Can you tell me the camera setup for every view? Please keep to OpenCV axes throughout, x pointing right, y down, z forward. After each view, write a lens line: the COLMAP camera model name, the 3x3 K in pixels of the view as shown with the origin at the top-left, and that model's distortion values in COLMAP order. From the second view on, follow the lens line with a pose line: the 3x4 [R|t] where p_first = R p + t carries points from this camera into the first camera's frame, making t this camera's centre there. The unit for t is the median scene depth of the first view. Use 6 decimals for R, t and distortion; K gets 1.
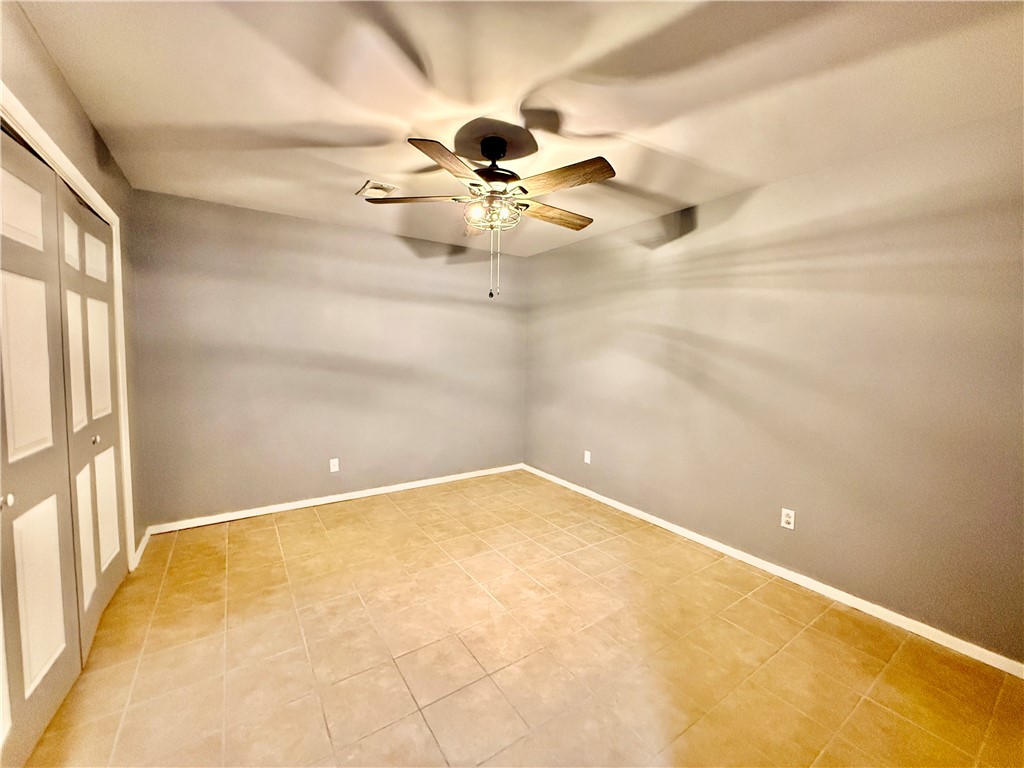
lens RADIAL K [[407.5, 0, 509.9], [0, 407.5, 383.8], [0, 0, 1]] dist [-0.003166, 0.000659]
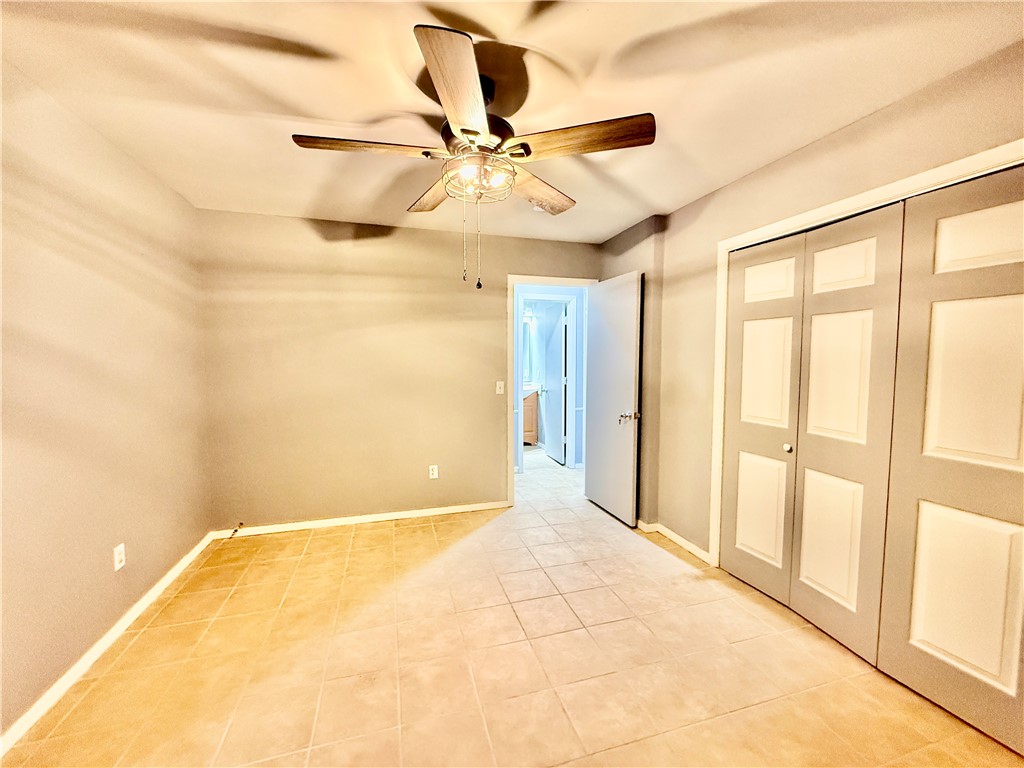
lens RADIAL K [[407.5, 0, 510.6], [0, 407.5, 384.6], [0, 0, 1]] dist [-0.003166, 0.000659]
pose [[-0.952945, -0.041383, 0.300304, -0.315633], [0.003308, 0.989160, 0.146807, -0.135065], [-0.303124, 0.140892, -0.942478, 1.608178]]
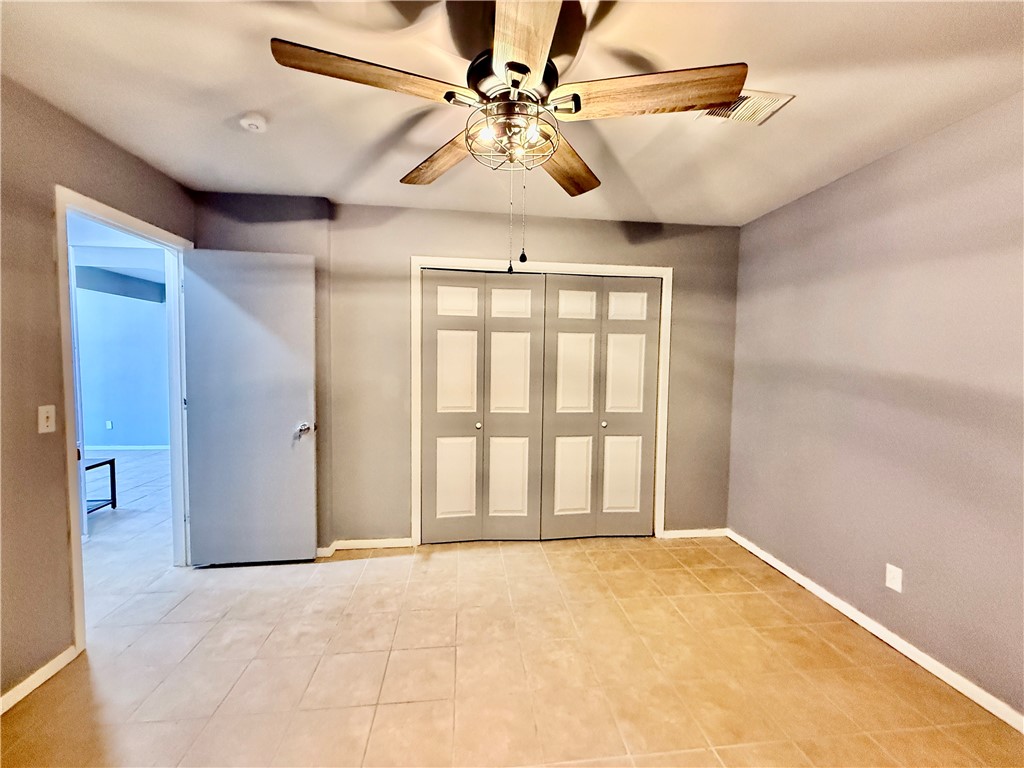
lens RADIAL K [[407.5, 0, 510.5], [0, 407.5, 383.8], [0, 0, 1]] dist [-0.003166, 0.000659]
pose [[-0.462891, 0.022652, -0.886126, 0.463576], [-0.091665, 0.993091, 0.073270, -0.086231], [0.881663, 0.115143, -0.457616, 1.209171]]
